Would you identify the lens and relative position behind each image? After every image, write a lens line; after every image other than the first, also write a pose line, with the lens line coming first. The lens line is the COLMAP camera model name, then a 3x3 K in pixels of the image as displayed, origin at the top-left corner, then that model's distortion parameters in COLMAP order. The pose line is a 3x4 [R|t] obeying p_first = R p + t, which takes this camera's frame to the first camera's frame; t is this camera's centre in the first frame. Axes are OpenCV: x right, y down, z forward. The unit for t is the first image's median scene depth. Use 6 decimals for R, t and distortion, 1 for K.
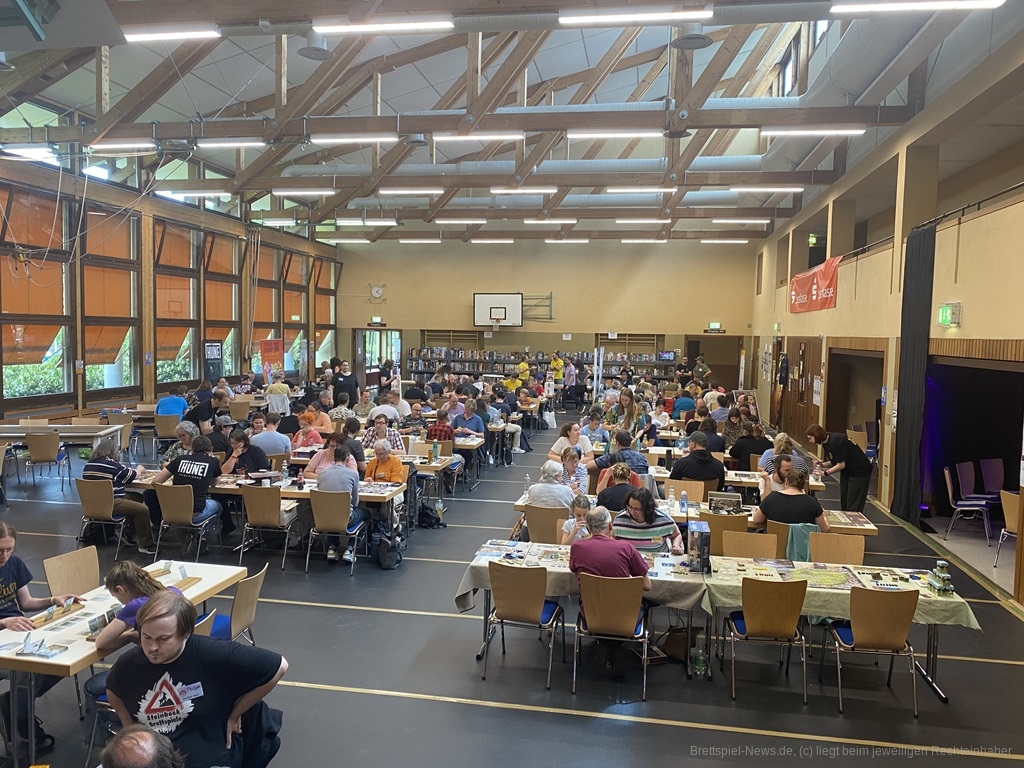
lens RADIAL K [[772.1, 0, 512.0], [0, 772.1, 384.0], [0, 0, 1]] dist [0.059575, -0.065654]
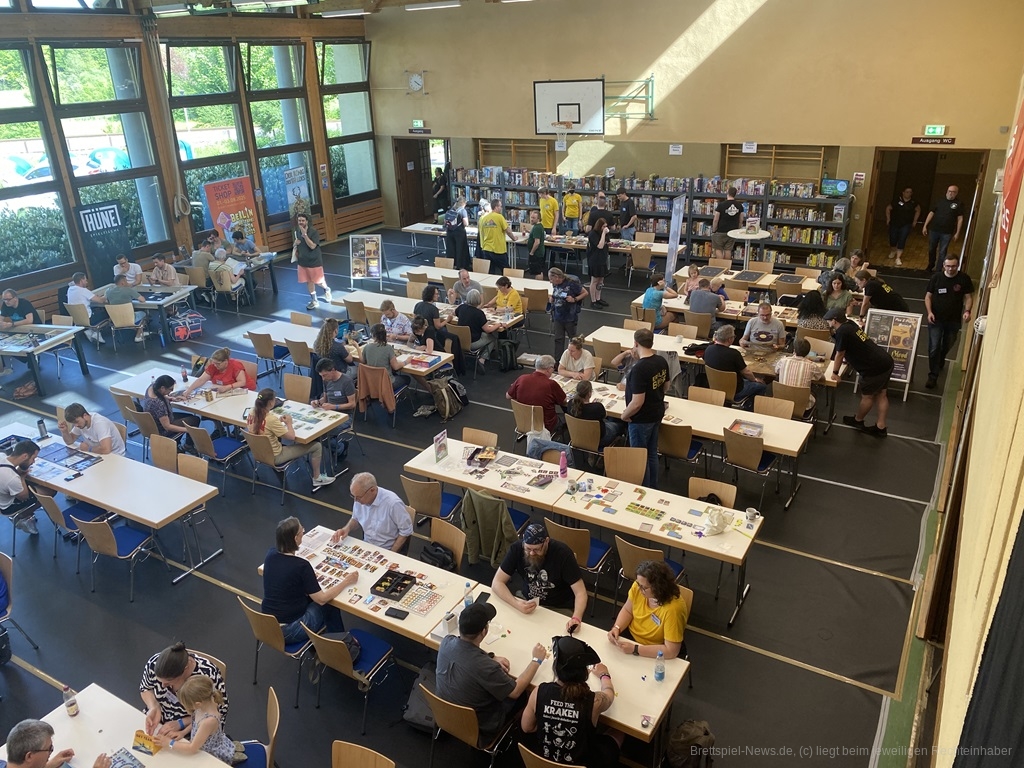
lens RADIAL K [[782.8, 0, 506.5], [0, 782.8, 369.3], [0, 0, 1]] dist [0.026172, 0.003882]
pose [[0.931060, 0.084827, -0.354869, 0.250657], [0.033045, 0.948998, 0.313546, -0.130522], [0.363367, -0.303657, 0.880771, 0.450529]]
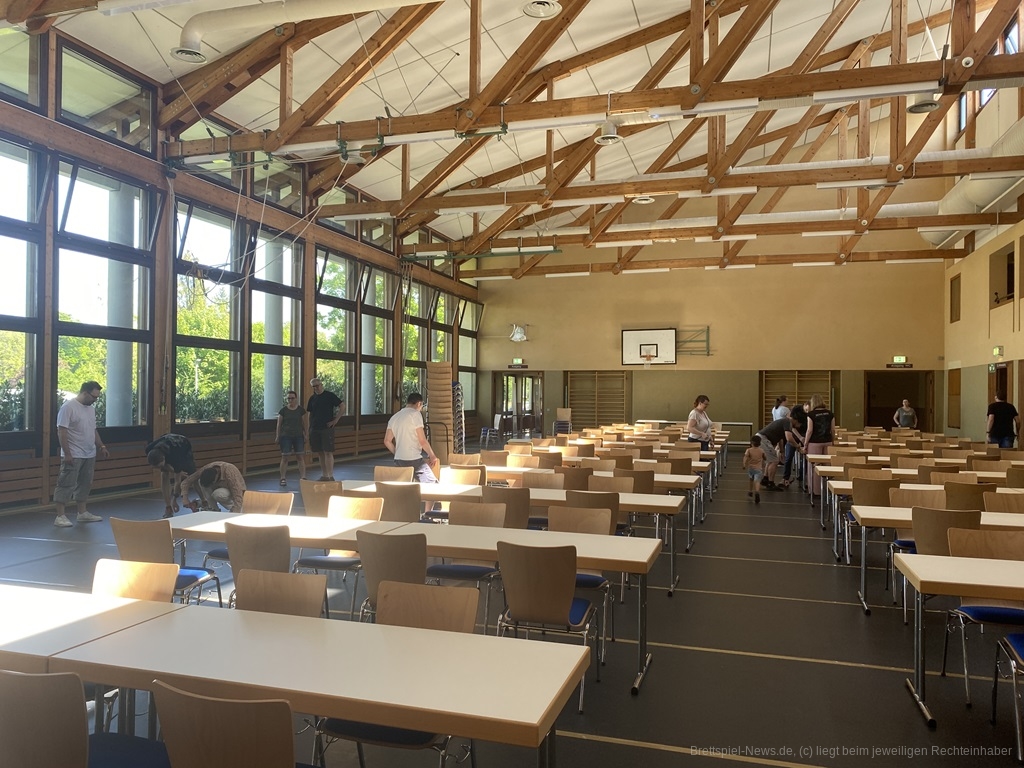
lens RADIAL K [[772.1, 0, 512.0], [0, 772.1, 384.0], [0, 0, 1]] dist [0.059575, -0.065654]
pose [[0.991424, -0.012370, -0.130094, -0.081412], [0.001887, 0.996761, -0.080395, 0.030813], [0.130667, 0.079460, 0.988237, 0.078866]]
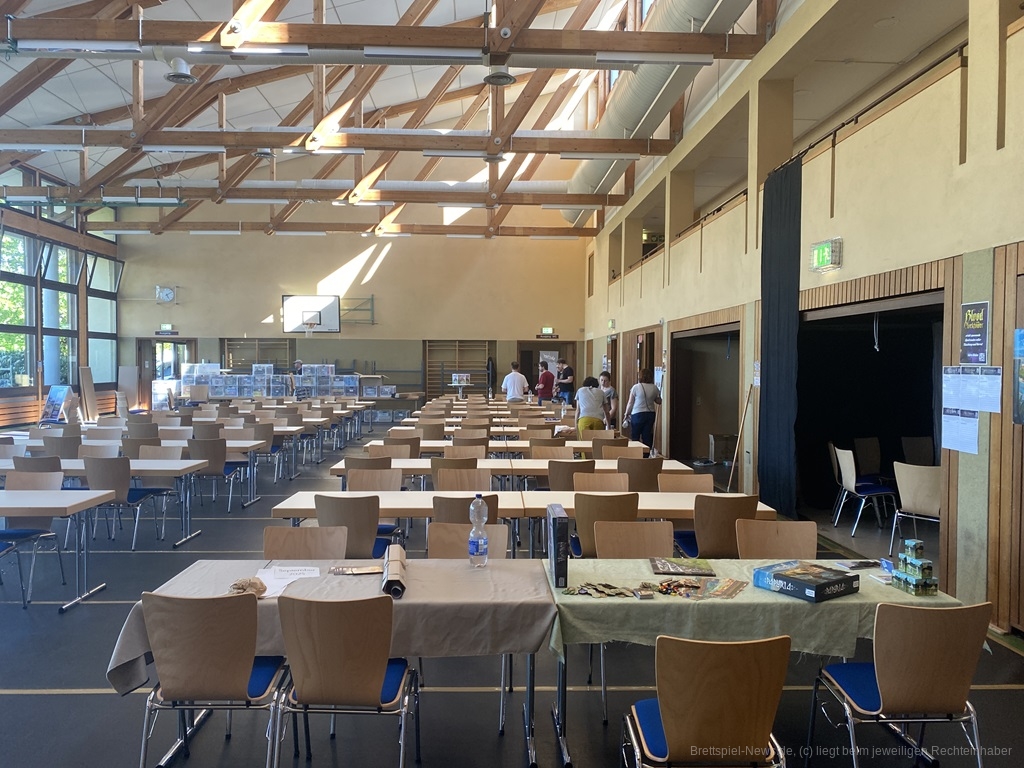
lens RADIAL K [[780.8, 0, 493.2], [0, 780.8, 386.6], [0, 0, 1]] dist [0.066429, -0.097114]
pose [[0.982267, -0.018323, 0.186589, 0.024048], [0.024791, 0.999168, -0.032386, 0.028336], [-0.185841, 0.036437, 0.981904, 0.106521]]
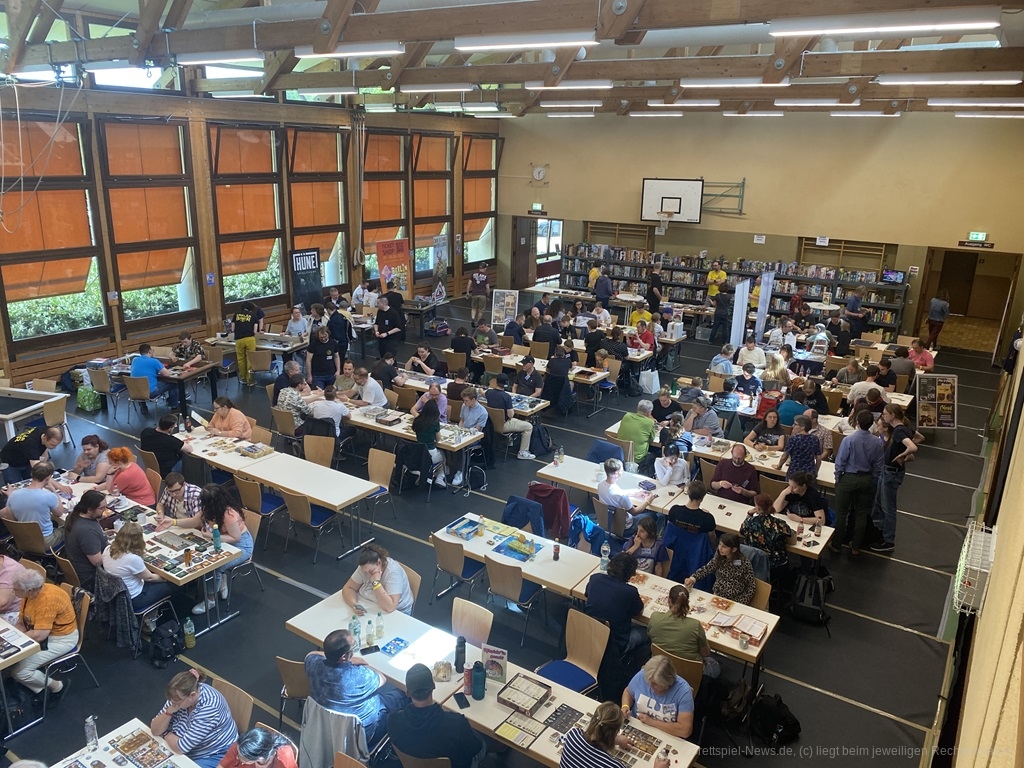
lens RADIAL K [[772.1, 0, 512.0], [0, 772.1, 384.0], [0, 0, 1]] dist [0.059575, -0.065654]
pose [[0.915241, 0.117736, -0.385322, 0.217738], [-0.030534, 0.973870, 0.225042, -0.118450], [0.401749, -0.194203, 0.894921, 0.251459]]
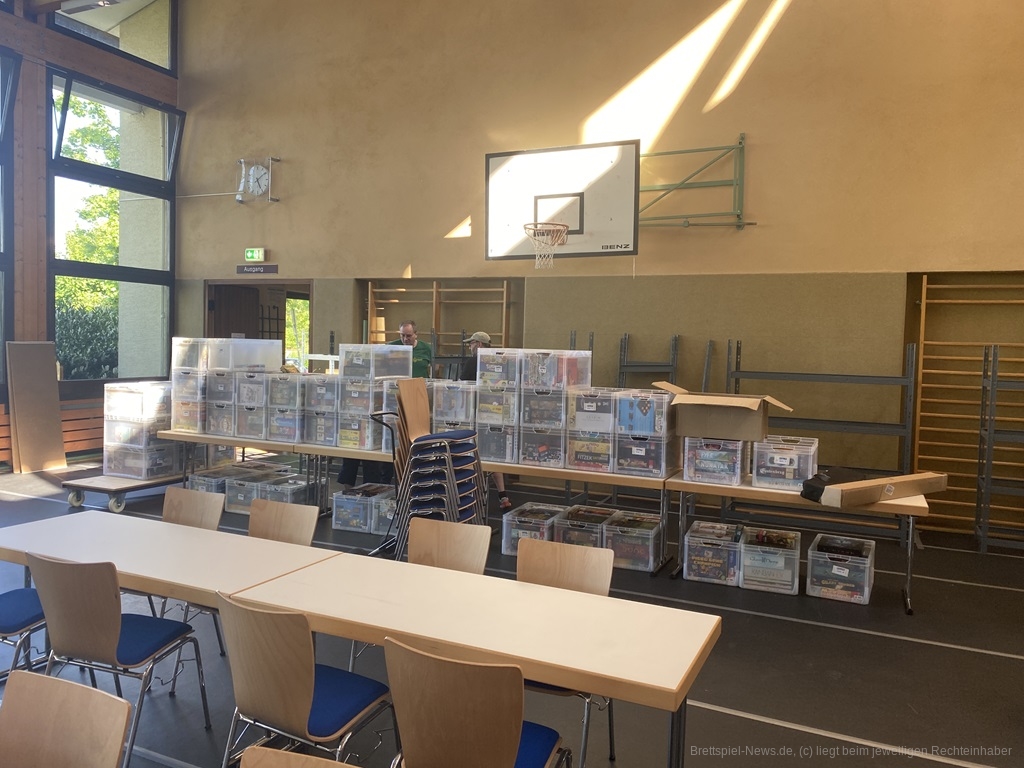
lens RADIAL K [[753.6, 0, 526.9], [0, 753.6, 383.9], [0, 0, 1]] dist [0.082254, -0.194639]
pose [[0.969913, 0.022032, -0.242454, 0.060275], [-0.026742, 0.999512, -0.016153, -0.026249], [0.241980, 0.022151, 0.970028, 0.951606]]
